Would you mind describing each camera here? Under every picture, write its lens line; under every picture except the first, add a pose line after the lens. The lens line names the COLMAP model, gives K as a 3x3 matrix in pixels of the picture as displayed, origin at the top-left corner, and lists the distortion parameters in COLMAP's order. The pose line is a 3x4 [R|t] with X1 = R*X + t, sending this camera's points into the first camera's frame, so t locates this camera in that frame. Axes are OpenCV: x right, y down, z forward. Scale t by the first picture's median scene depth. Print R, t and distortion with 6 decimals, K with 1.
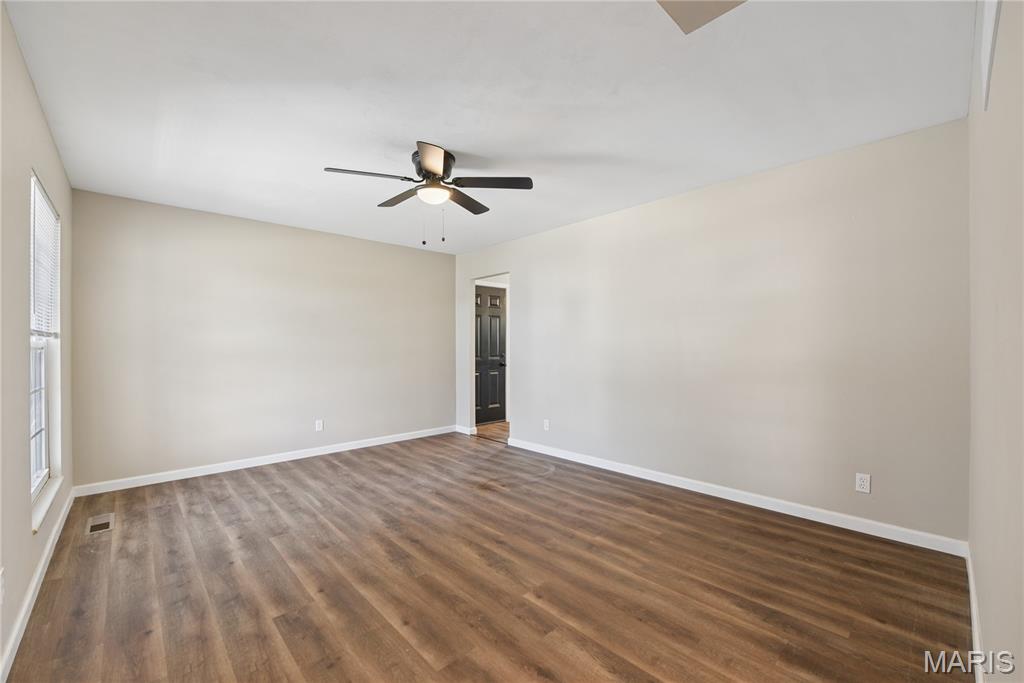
lens RADIAL K [[414.6, 0, 505.9], [0, 414.6, 345.2], [0, 0, 1]] dist [-0.016016, -0.002029]
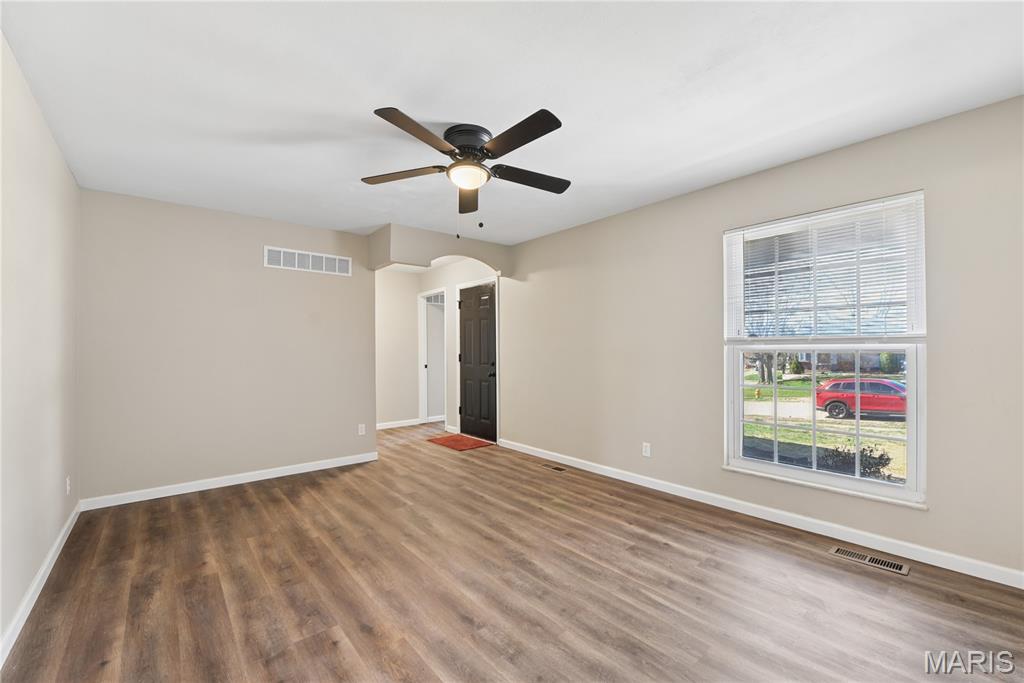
lens RADIAL K [[414.6, 0, 515.2], [0, 414.6, 347.3], [0, 0, 1]] dist [-0.016016, -0.002029]
pose [[-0.999468, 0.009580, 0.031171, -0.324947], [0.009388, 0.999936, -0.006299, -0.003209], [-0.031229, -0.006003, -0.999494, 2.042007]]
